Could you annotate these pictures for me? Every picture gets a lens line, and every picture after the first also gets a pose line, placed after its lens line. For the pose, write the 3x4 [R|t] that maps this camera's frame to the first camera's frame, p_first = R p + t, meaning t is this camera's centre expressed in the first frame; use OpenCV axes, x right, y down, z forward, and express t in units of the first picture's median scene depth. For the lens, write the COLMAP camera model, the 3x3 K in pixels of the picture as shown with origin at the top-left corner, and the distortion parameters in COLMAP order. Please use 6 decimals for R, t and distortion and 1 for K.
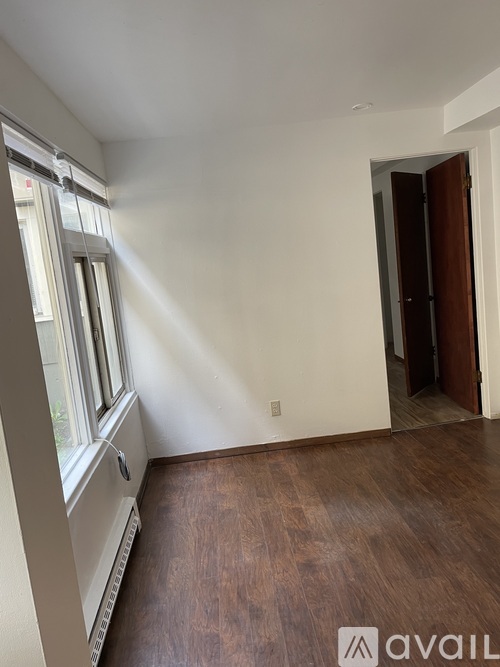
lens RADIAL K [[505.0, 0, 248.9], [0, 505.0, 333.5], [0, 0, 1]] dist [0.050104, -0.090825]
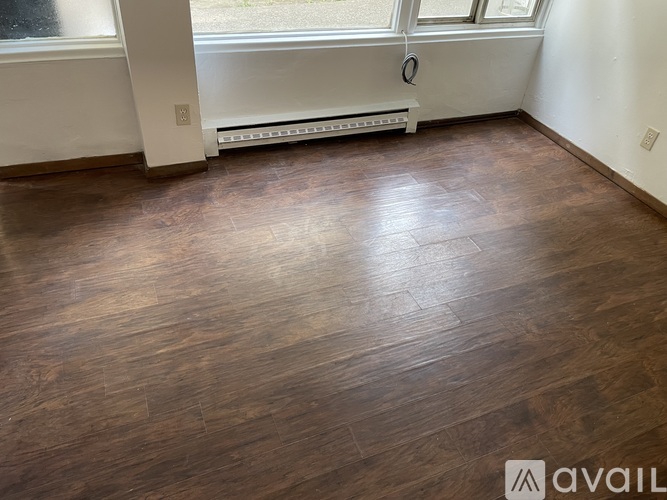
lens RADIAL K [[505.0, 0, 331.2], [0, 505.0, 252.9], [0, 0, 1]] dist [0.050104, -0.090825]
pose [[0.296752, 0.706478, -0.642517, 0.533742], [-0.255409, 0.707030, 0.659450, -0.107872], [0.920165, -0.031588, 0.390254, 0.298907]]
